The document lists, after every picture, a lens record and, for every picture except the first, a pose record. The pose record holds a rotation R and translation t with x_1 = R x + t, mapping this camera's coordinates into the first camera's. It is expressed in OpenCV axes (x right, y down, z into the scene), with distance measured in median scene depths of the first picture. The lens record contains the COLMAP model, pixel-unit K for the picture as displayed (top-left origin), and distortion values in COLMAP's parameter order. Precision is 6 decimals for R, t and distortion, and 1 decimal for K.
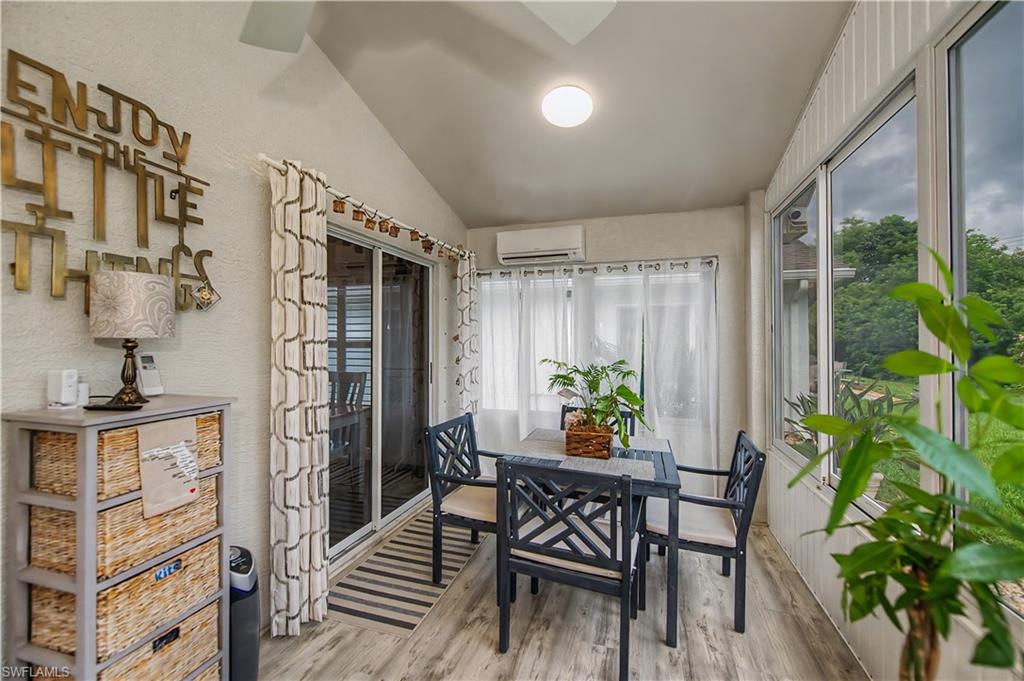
lens RADIAL K [[412.0, 0, 517.7], [0, 412.0, 341.3], [0, 0, 1]] dist [-0.000022, -0.000381]
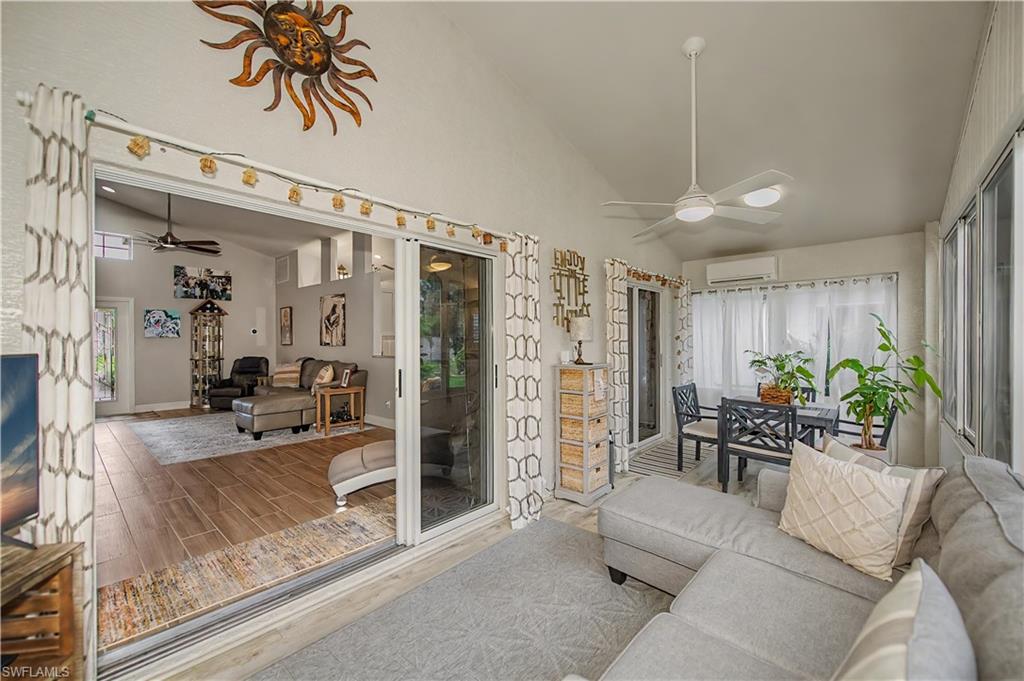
lens RADIAL K [[412.0, 0, 517.7], [0, 412.0, 341.3], [0, 0, 1]] dist [-0.000022, -0.000381]
pose [[0.911239, -0.003571, -0.411861, -0.120125], [0.005653, 0.999977, 0.003837, -0.007486], [0.411838, -0.005824, 0.911238, -1.207038]]
